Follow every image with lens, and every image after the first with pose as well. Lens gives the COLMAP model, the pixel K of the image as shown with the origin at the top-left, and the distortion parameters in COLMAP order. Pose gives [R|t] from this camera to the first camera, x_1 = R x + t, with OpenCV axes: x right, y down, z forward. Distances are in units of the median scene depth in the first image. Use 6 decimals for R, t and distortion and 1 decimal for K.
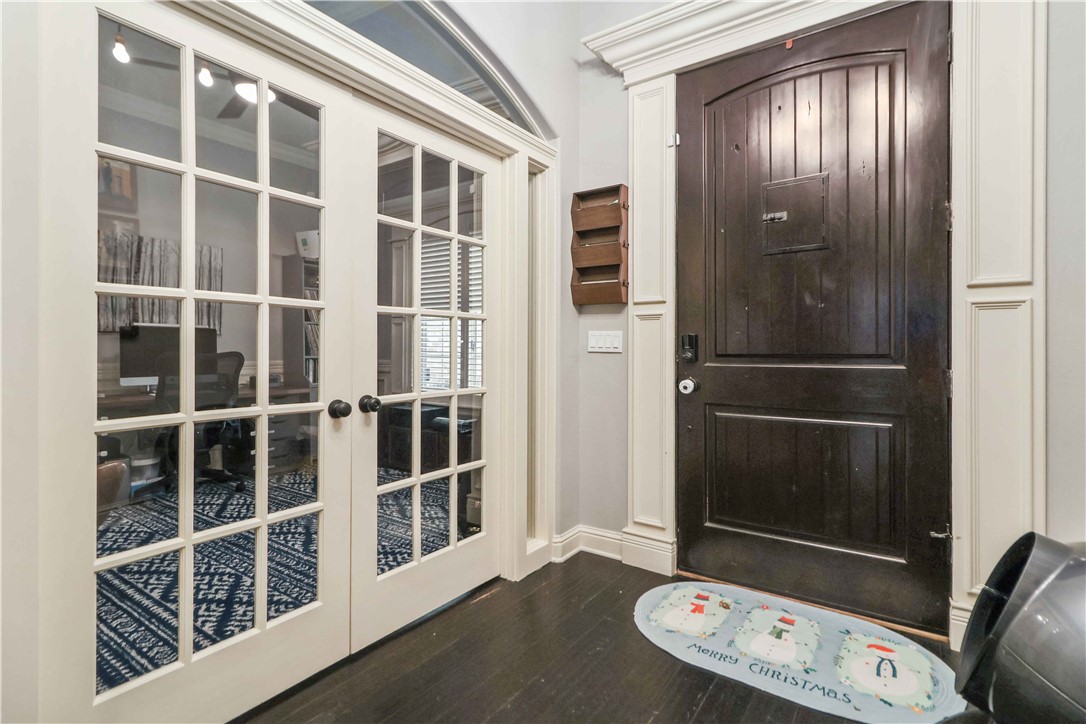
lens RADIAL K [[515.4, 0, 541.6], [0, 515.4, 352.6], [0, 0, 1]] dist [0.000974, -0.000666]
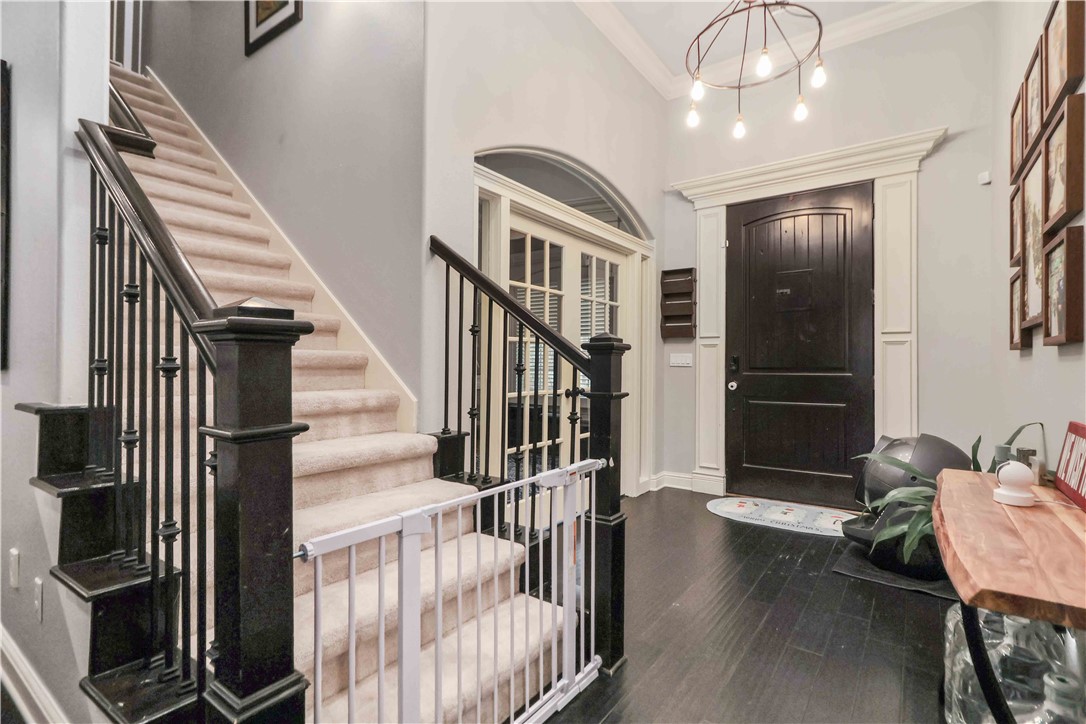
lens RADIAL K [[515.4, 0, 546.0], [0, 515.4, 365.5], [0, 0, 1]] dist [0.000974, -0.000666]
pose [[0.999975, 0.003448, -0.006182, -0.332235], [-0.003489, 0.999972, -0.006560, 0.009786], [0.006160, 0.006581, 0.999959, -0.733577]]
